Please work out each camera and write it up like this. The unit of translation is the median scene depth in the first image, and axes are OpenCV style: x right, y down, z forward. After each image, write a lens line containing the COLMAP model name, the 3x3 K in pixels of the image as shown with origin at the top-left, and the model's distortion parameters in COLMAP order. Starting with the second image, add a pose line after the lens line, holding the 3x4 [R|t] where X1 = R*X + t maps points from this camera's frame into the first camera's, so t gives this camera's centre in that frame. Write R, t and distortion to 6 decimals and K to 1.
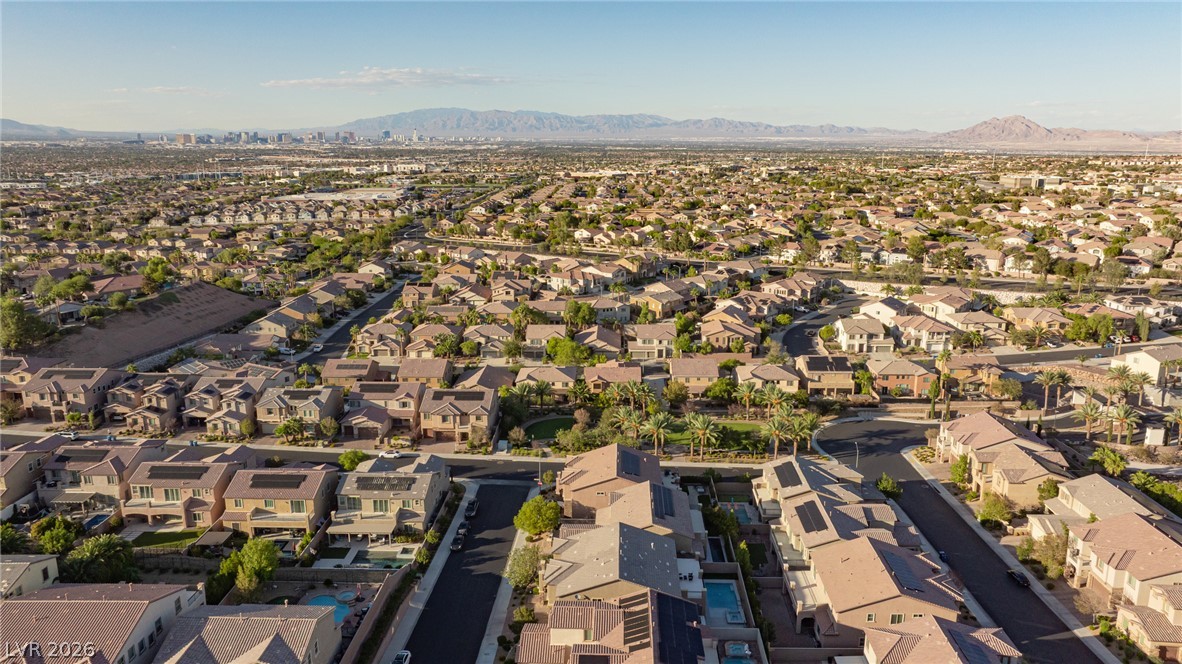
lens RADIAL K [[850.3, 0, 591.0], [0, 850.3, 332.0], [0, 0, 1]] dist [-0.041236, 0.035811]
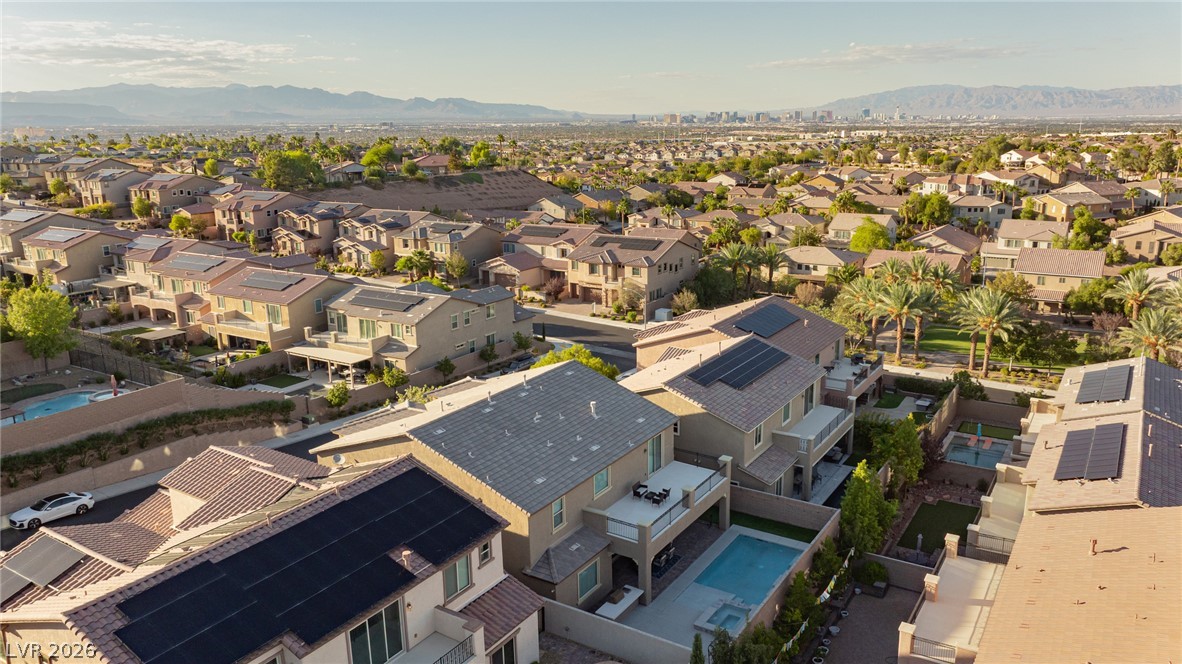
lens RADIAL K [[850.3, 0, 591.0], [0, 850.3, 332.0], [0, 0, 1]] dist [-0.041236, 0.035811]
pose [[0.849572, 0.109844, -0.515909, 0.130731], [-0.105964, 0.993679, 0.037072, 0.088383], [0.516720, 0.023173, 0.855841, 0.281158]]
